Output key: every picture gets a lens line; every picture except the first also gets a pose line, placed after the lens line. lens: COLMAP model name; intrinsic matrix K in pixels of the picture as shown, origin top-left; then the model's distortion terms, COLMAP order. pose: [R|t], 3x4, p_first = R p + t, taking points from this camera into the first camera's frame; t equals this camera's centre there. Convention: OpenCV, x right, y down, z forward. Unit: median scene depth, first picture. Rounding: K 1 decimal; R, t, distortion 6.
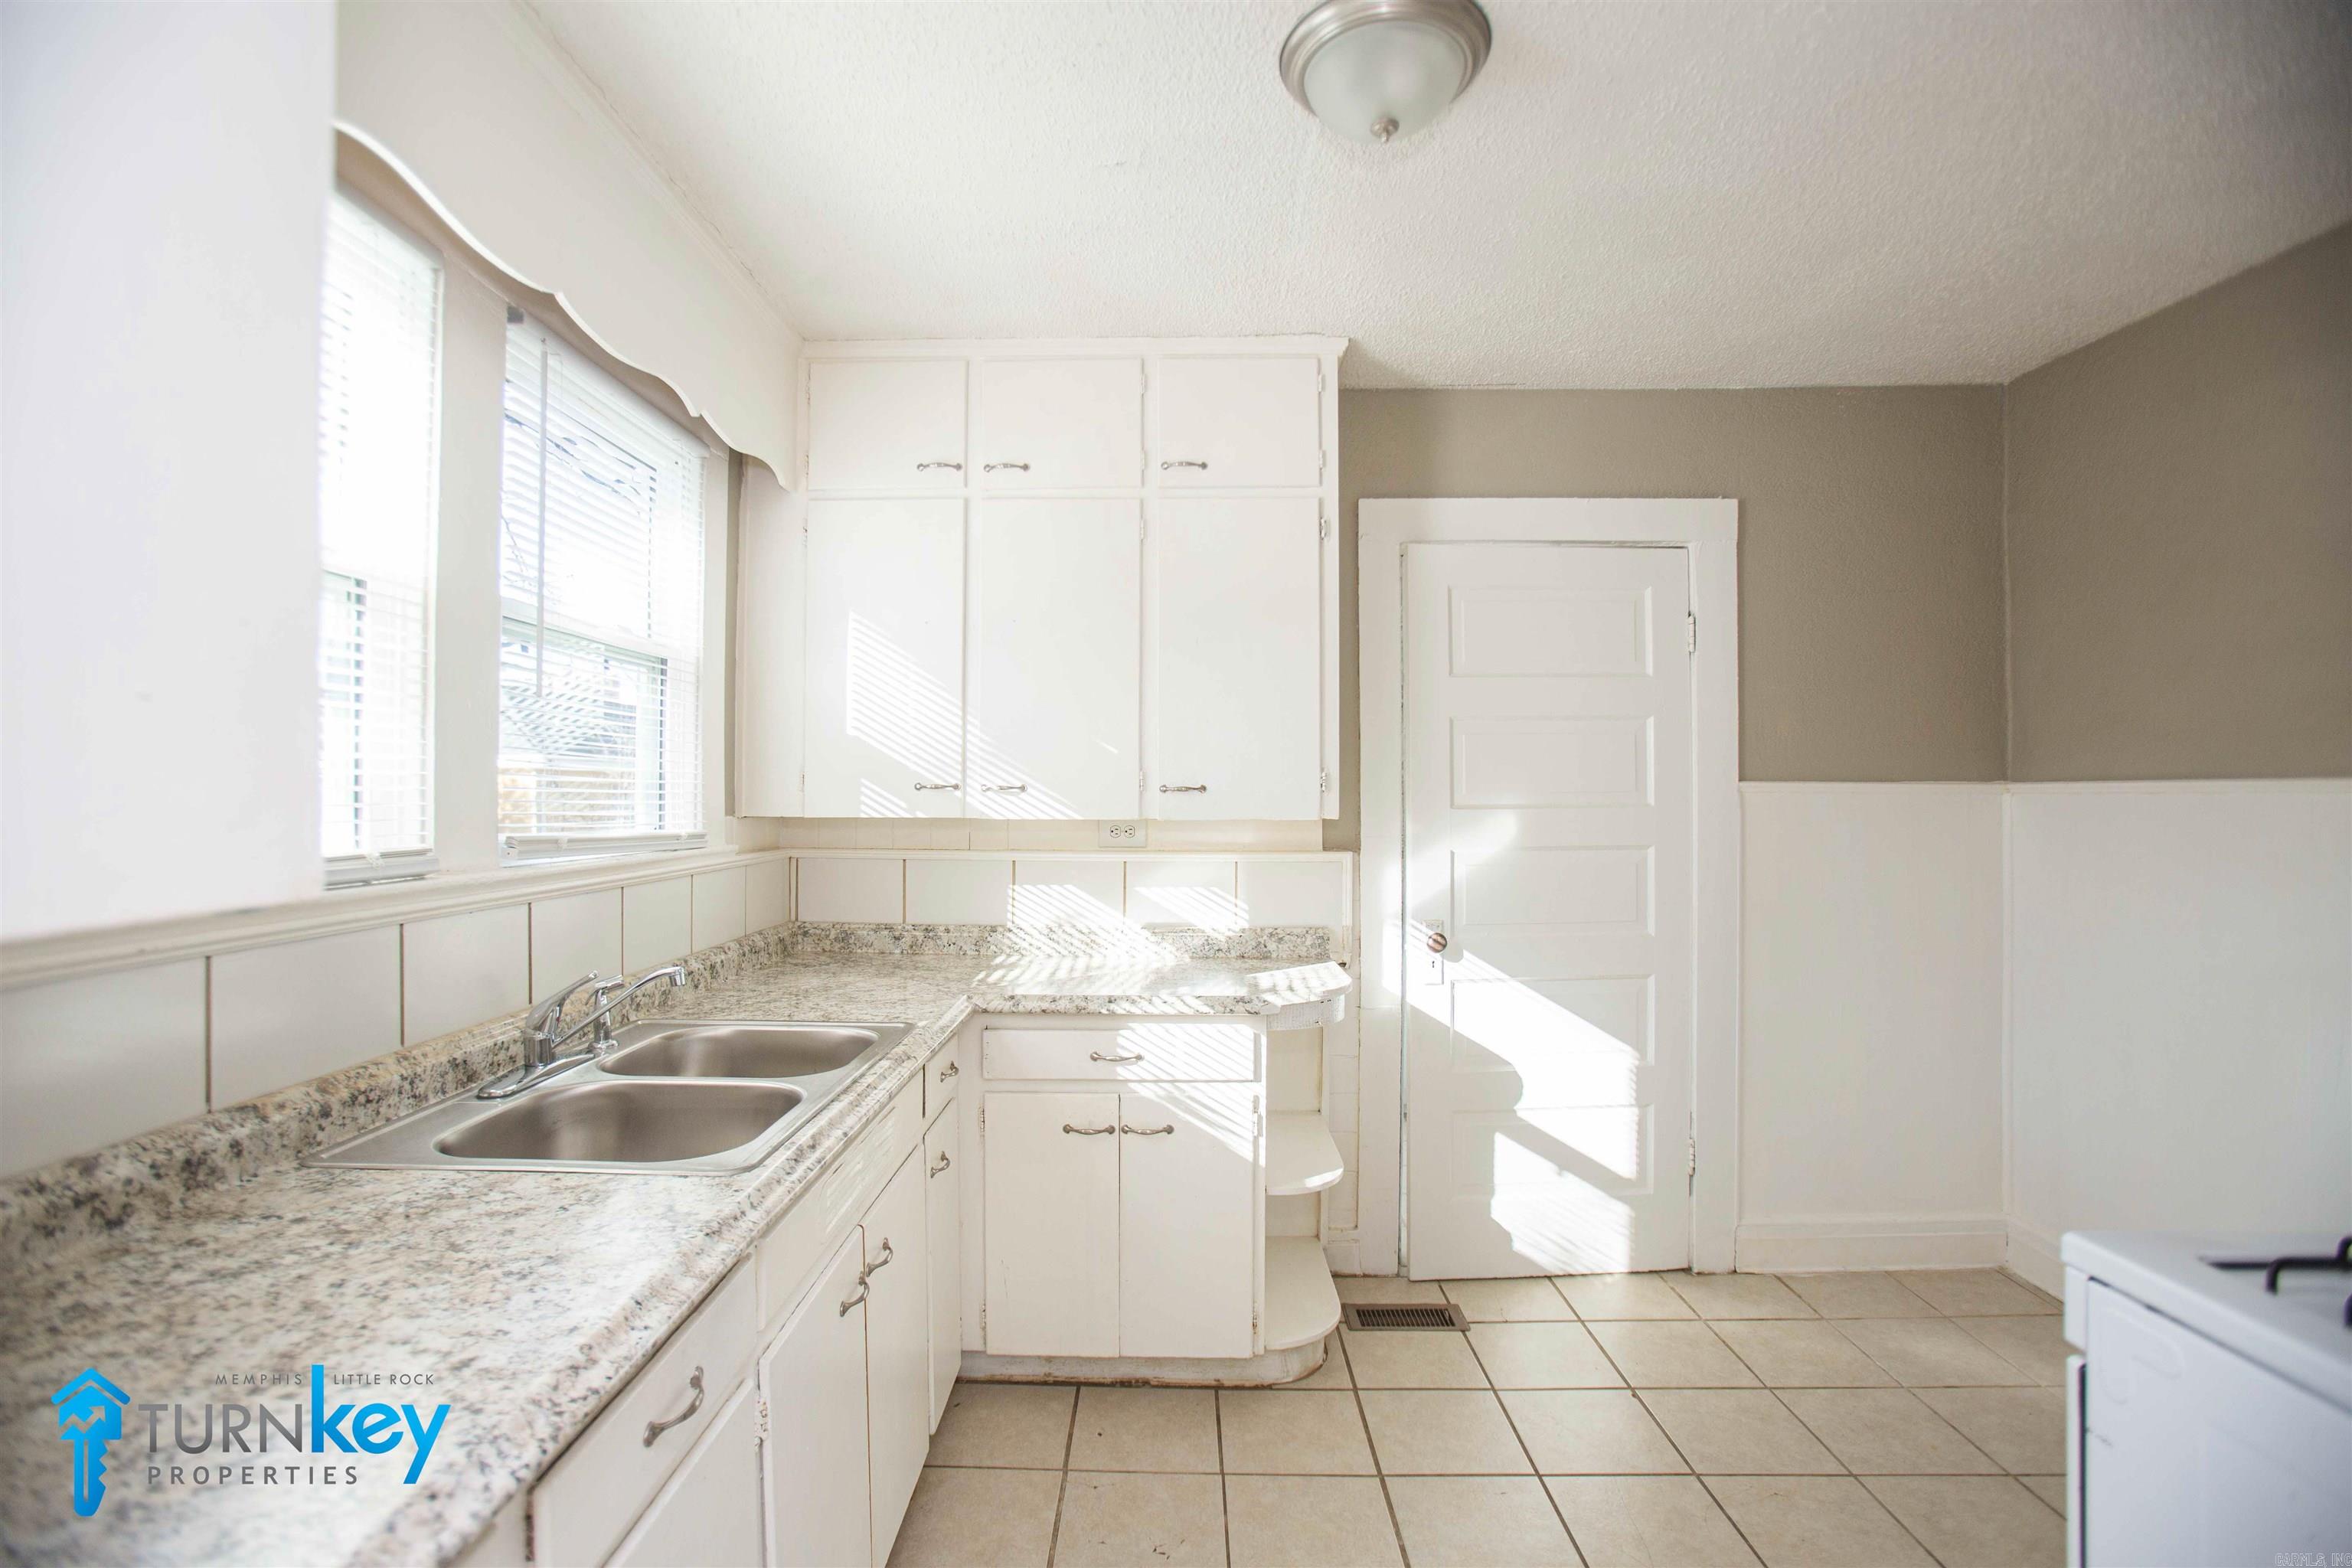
lens RADIAL K [[1093.4, 0, 1149.7], [0, 1093.4, 786.1], [0, 0, 1]] dist [-0.078077, 0.039205]
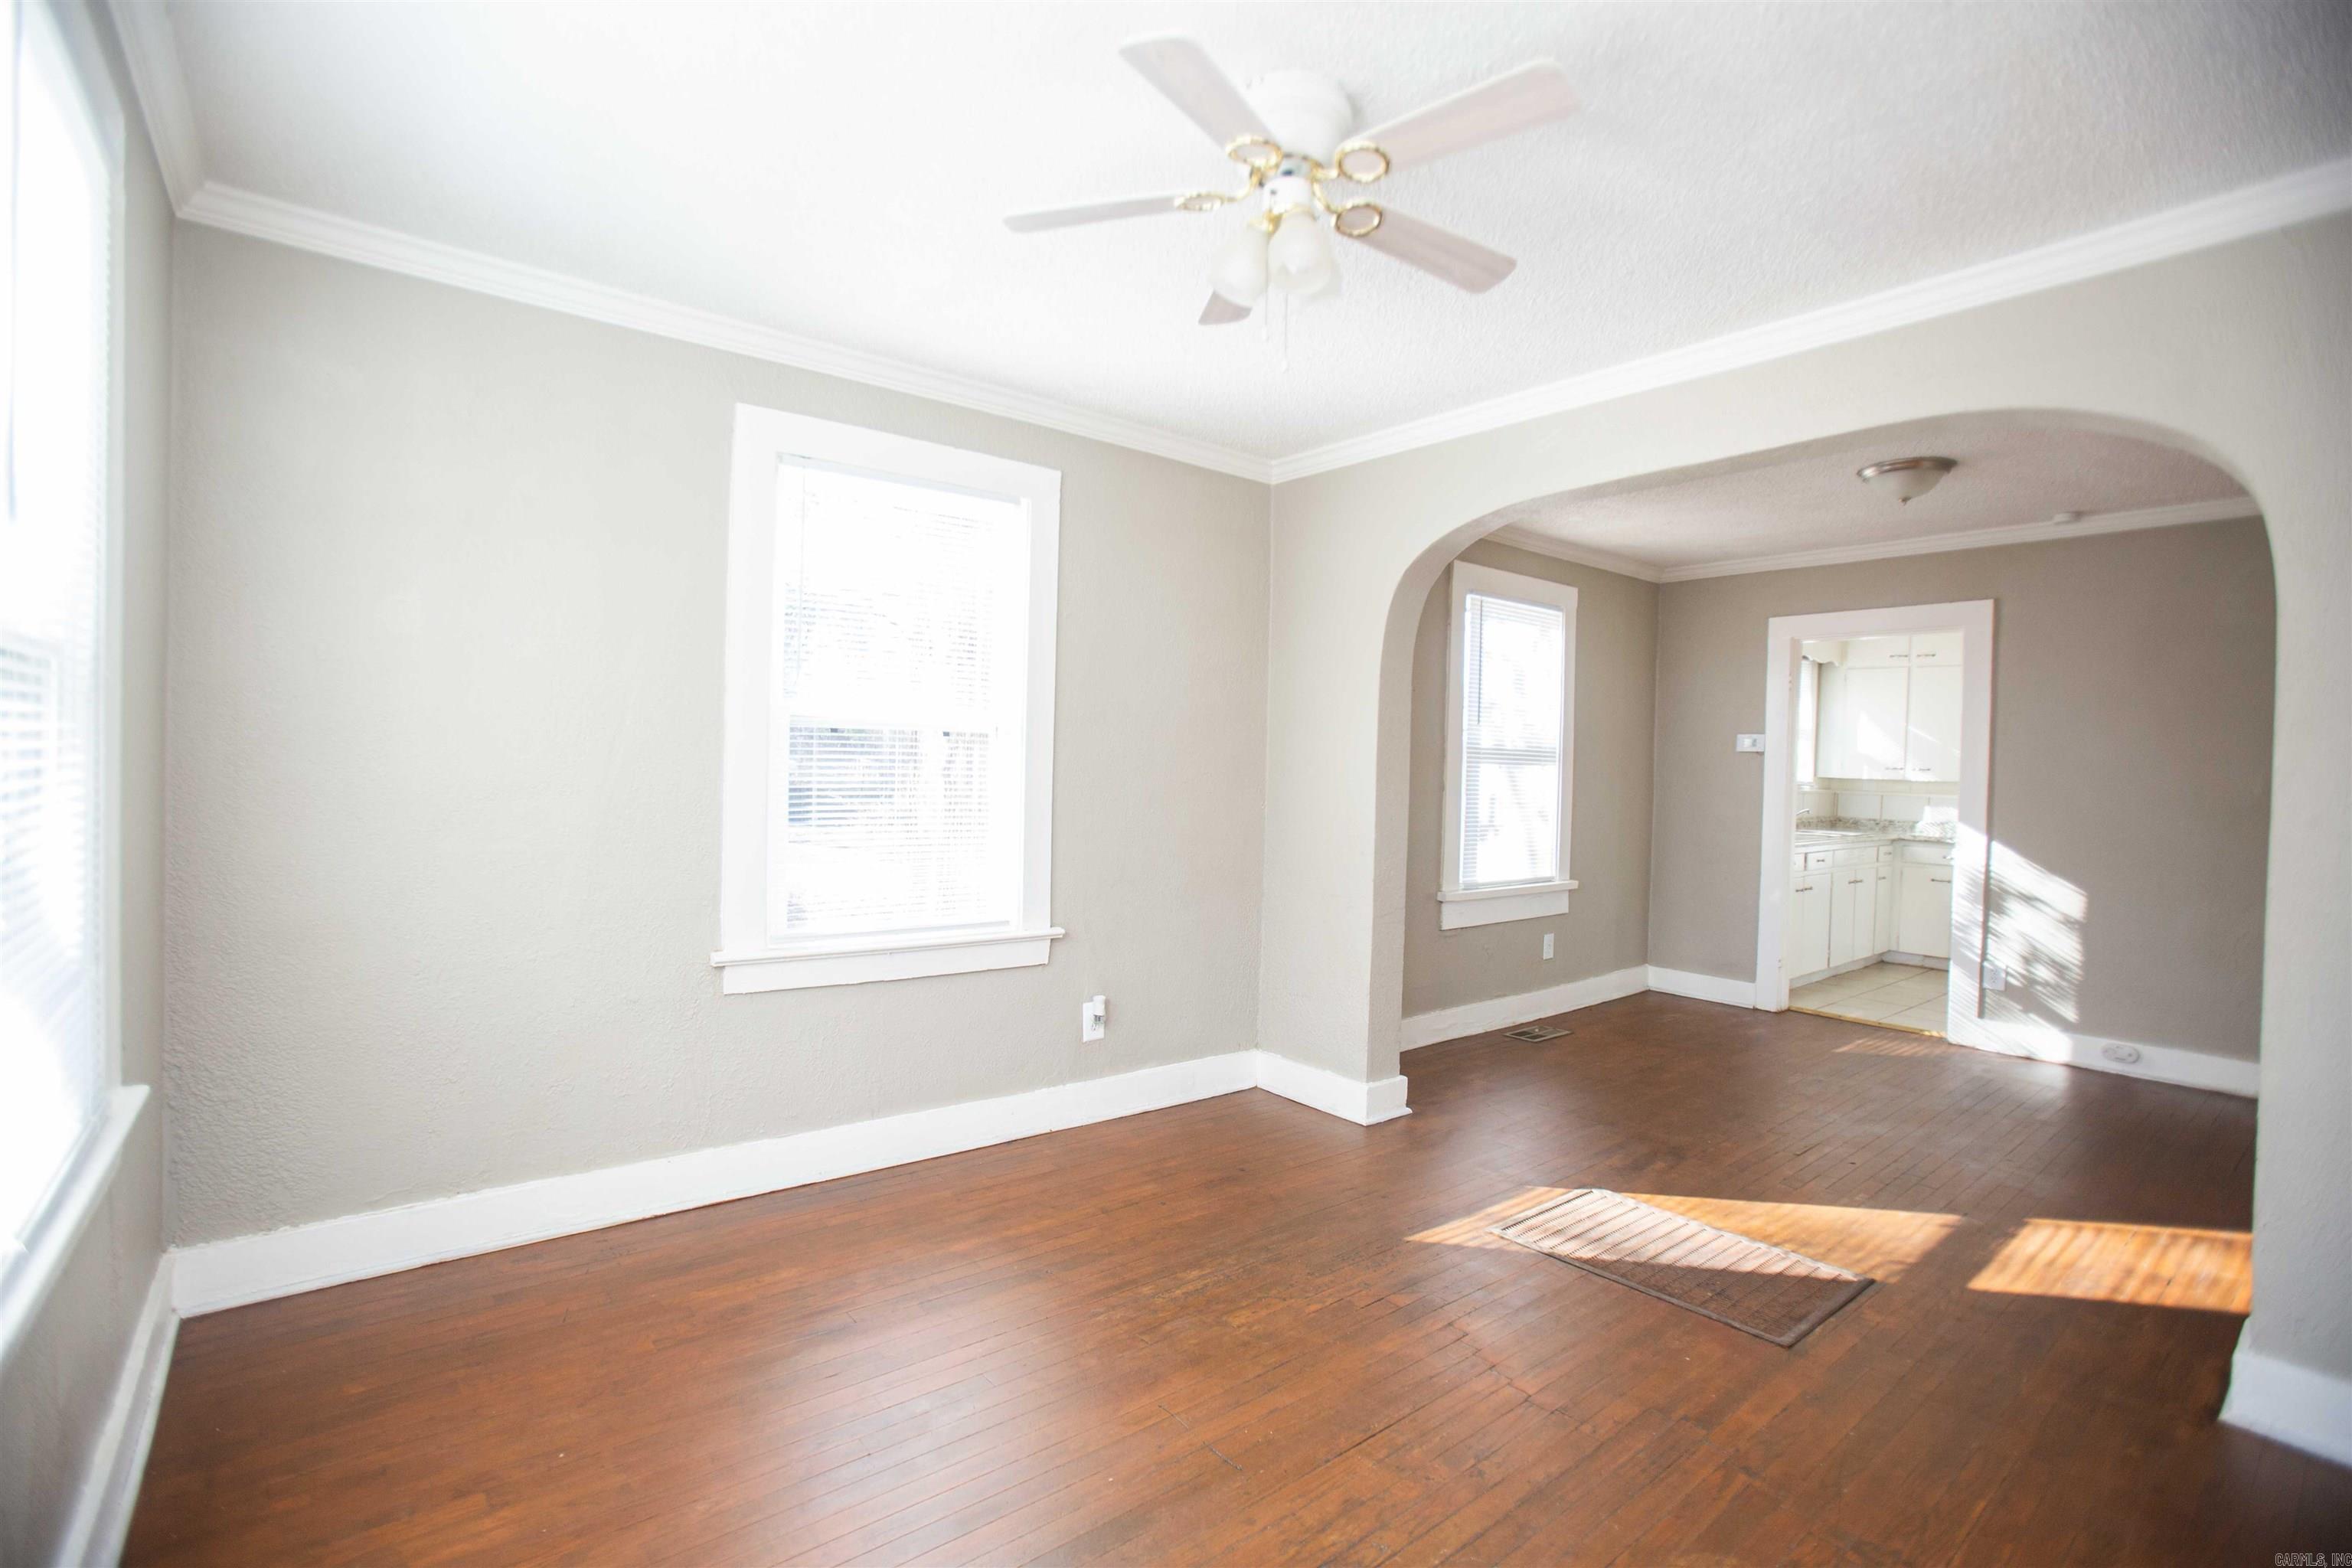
lens RADIAL K [[1093.4, 0, 1149.7], [0, 1093.4, 786.1], [0, 0, 1]] dist [-0.078077, 0.039205]
pose [[0.635879, 0.033237, -0.771072, 0.707132], [-0.020515, 0.999447, 0.026163, 0.015285], [0.771516, -0.000817, 0.636210, -2.258530]]
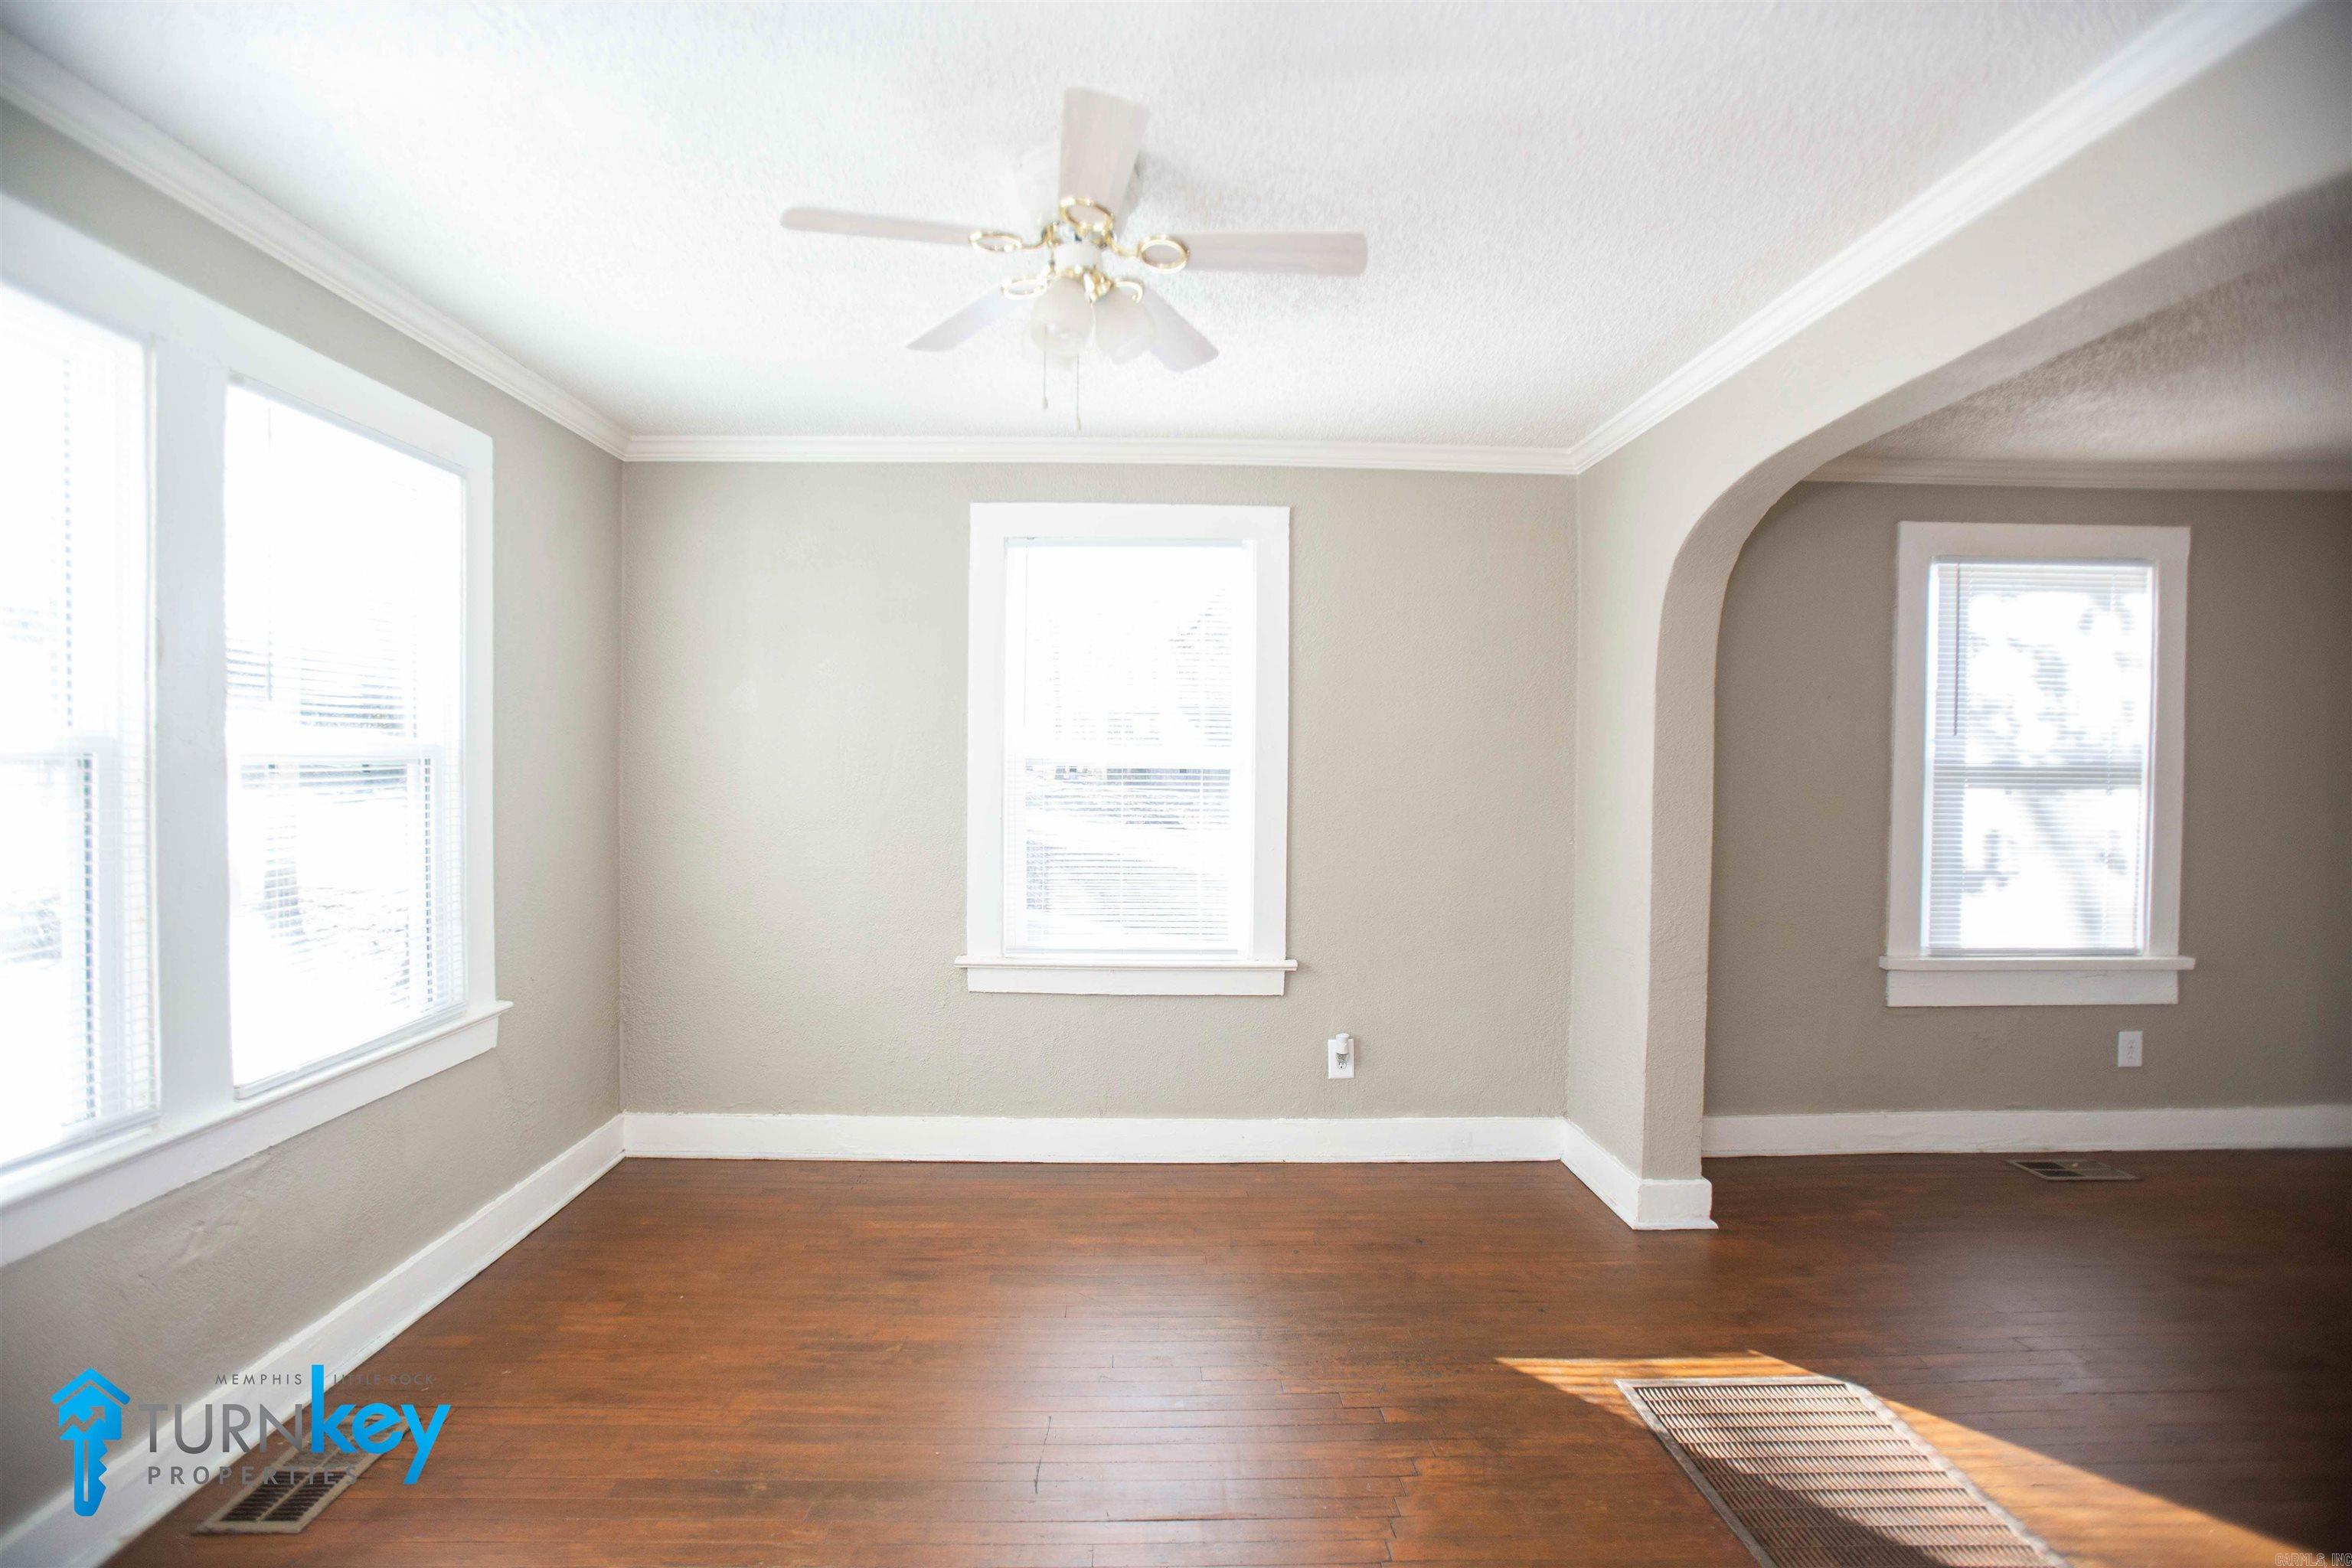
lens RADIAL K [[1093.4, 0, 1149.7], [0, 1093.4, 786.1], [0, 0, 1]] dist [-0.078077, 0.039205]
pose [[0.038649, 0.023891, -0.998967, 0.947103], [-0.000523, 0.999714, 0.023889, -0.022201], [0.999253, -0.000401, 0.038650, -1.705324]]
